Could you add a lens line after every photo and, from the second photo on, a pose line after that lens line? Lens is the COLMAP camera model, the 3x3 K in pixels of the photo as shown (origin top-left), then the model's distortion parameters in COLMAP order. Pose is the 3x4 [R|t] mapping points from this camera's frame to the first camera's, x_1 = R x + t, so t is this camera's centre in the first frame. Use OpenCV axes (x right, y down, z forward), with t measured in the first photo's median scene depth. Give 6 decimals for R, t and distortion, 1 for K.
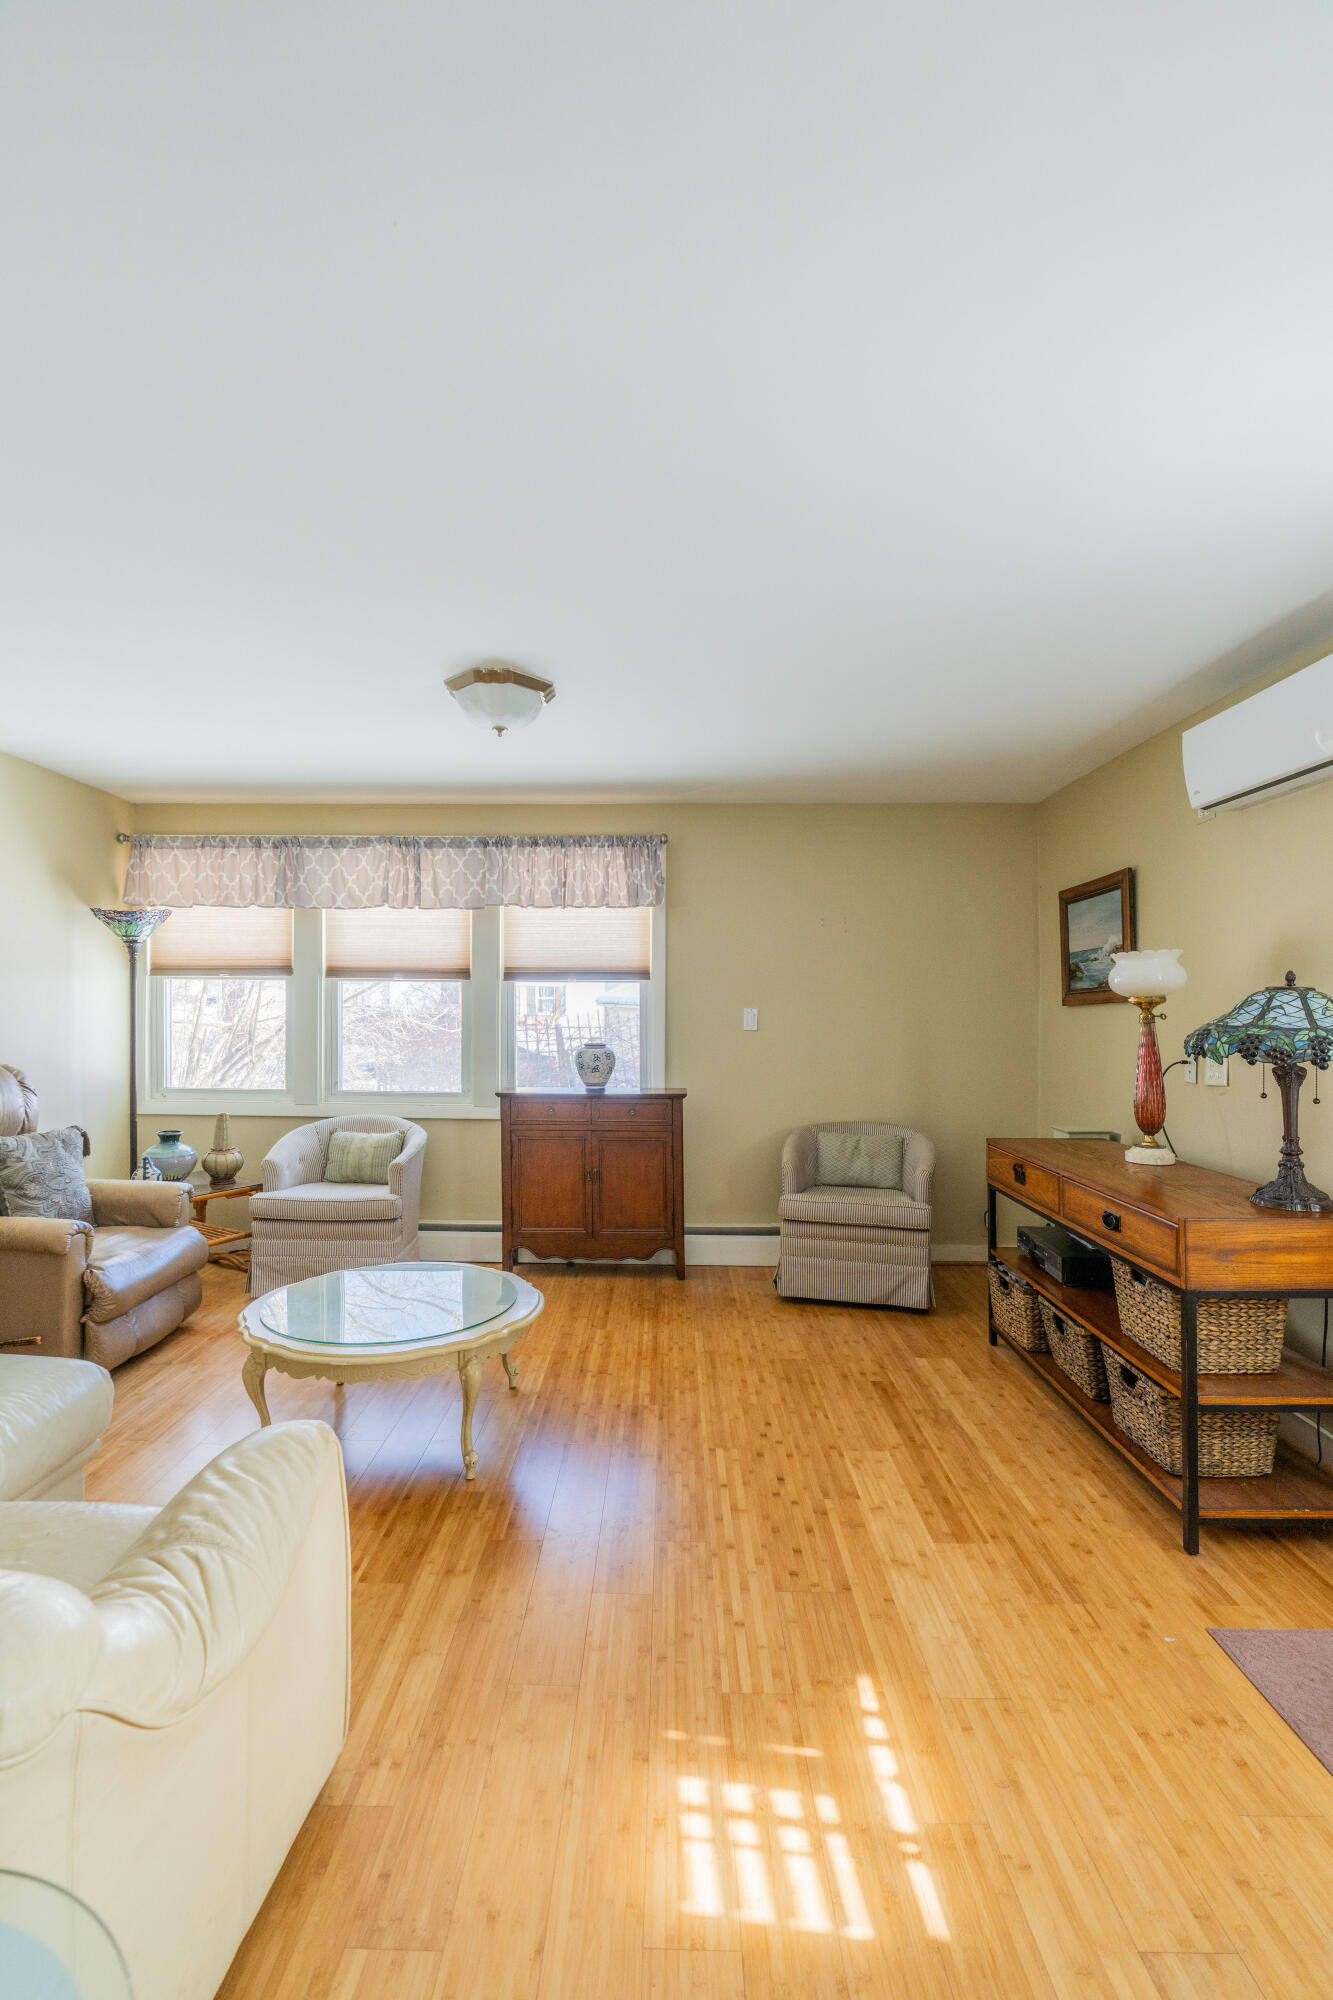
lens RADIAL K [[897.9, 0, 666.5], [0, 897.9, 1000.0], [0, 0, 1]] dist [-0.017306, 0.000494]
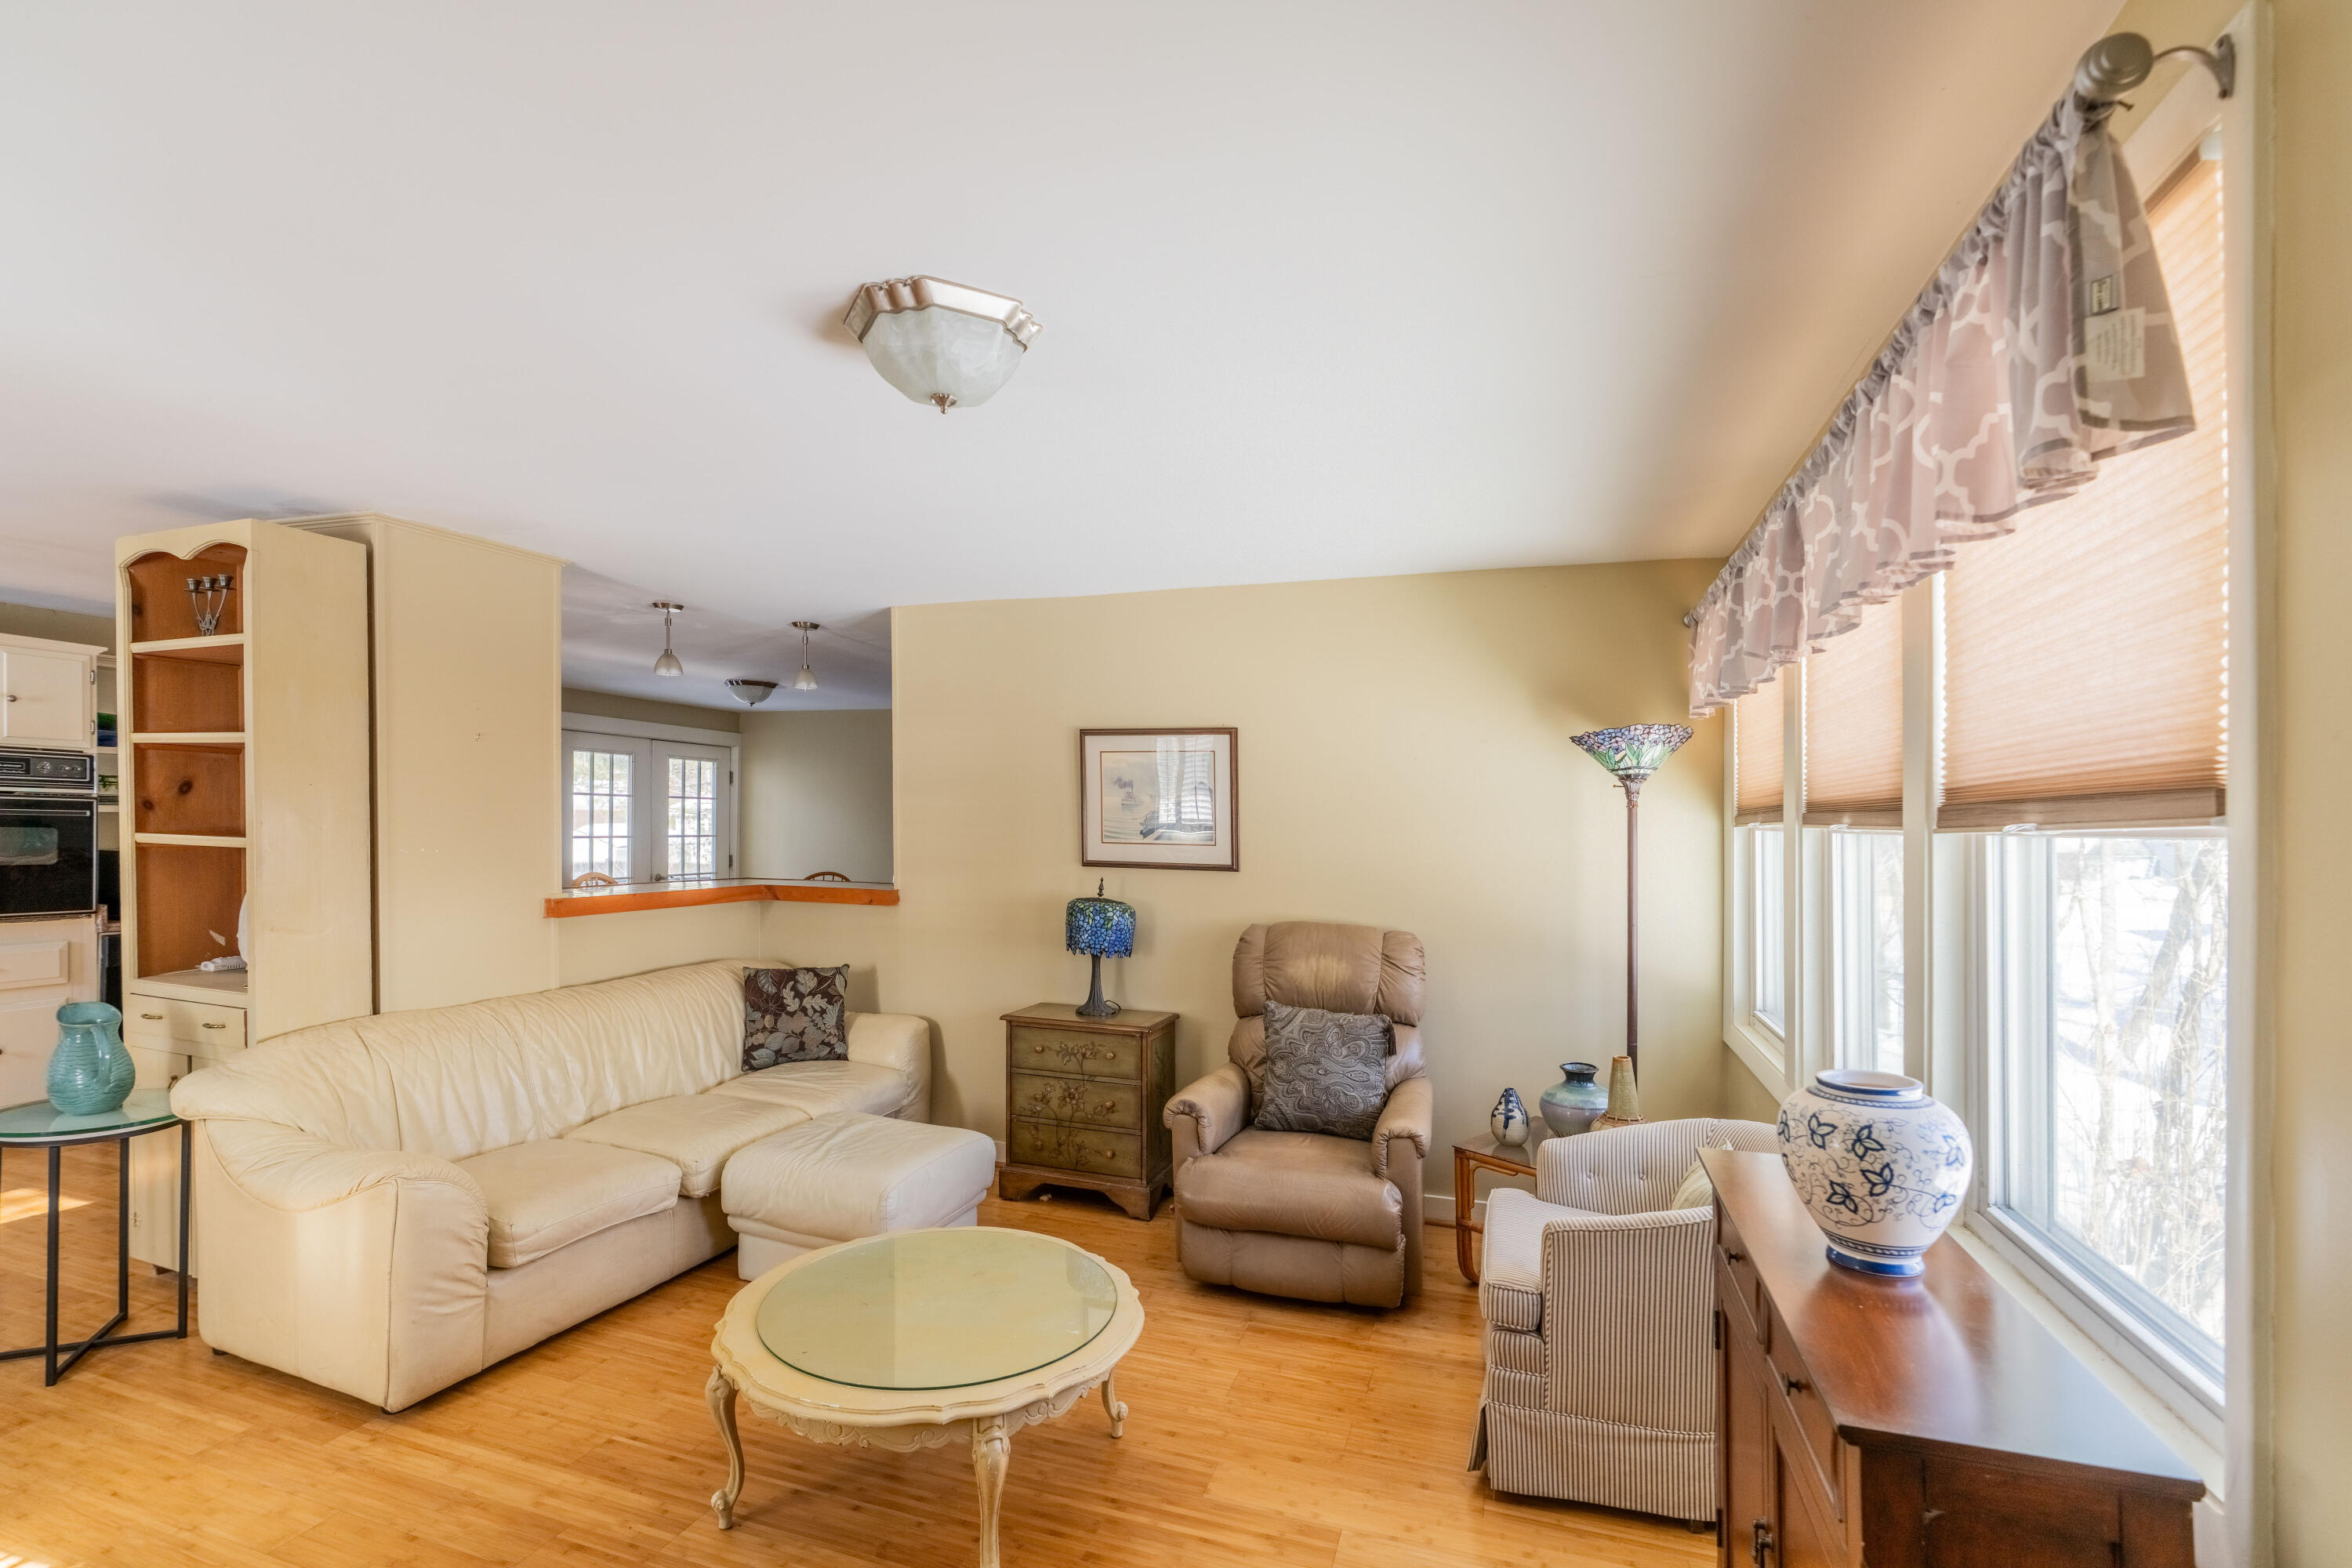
lens RADIAL K [[1055.9, 0, 1164.6], [0, 1055.9, 825.2], [0, 0, 1]] dist [-0.017306, 0.000494]
pose [[-0.316576, -0.013787, -0.948467, 0.364187], [-0.008916, 0.999893, -0.011558, -0.025471], [0.948525, 0.004797, -0.316665, 1.202362]]
